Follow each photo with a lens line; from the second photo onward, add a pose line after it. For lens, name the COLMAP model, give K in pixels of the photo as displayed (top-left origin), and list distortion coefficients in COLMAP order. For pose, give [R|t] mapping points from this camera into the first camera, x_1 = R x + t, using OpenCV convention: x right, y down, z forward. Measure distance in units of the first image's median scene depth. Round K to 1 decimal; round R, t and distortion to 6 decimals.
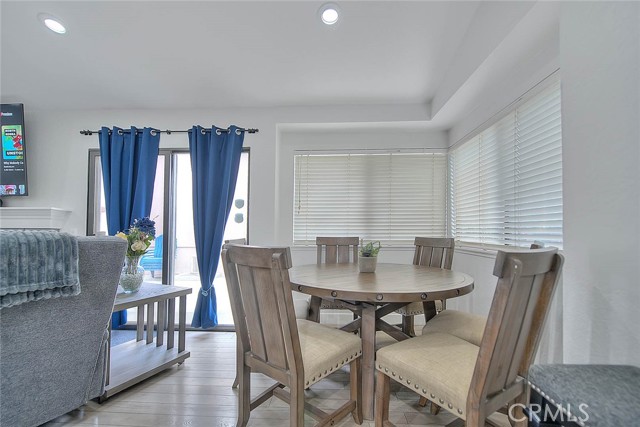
lens RADIAL K [[264.8, 0, 321.5], [0, 264.8, 229.5], [0, 0, 1]] dist [-0.009085, -0.000338]
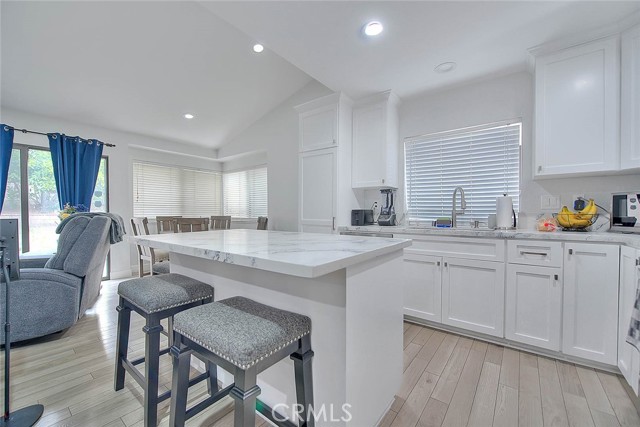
lens RADIAL K [[264.8, 0, 319.8], [0, 264.8, 216.7], [0, 0, 1]] dist [-0.009085, -0.000338]
pose [[0.567973, -0.010071, 0.822986, -0.806418], [-0.006277, 0.999843, 0.016567, -0.005243], [-0.823023, -0.014575, 0.567821, -0.806062]]
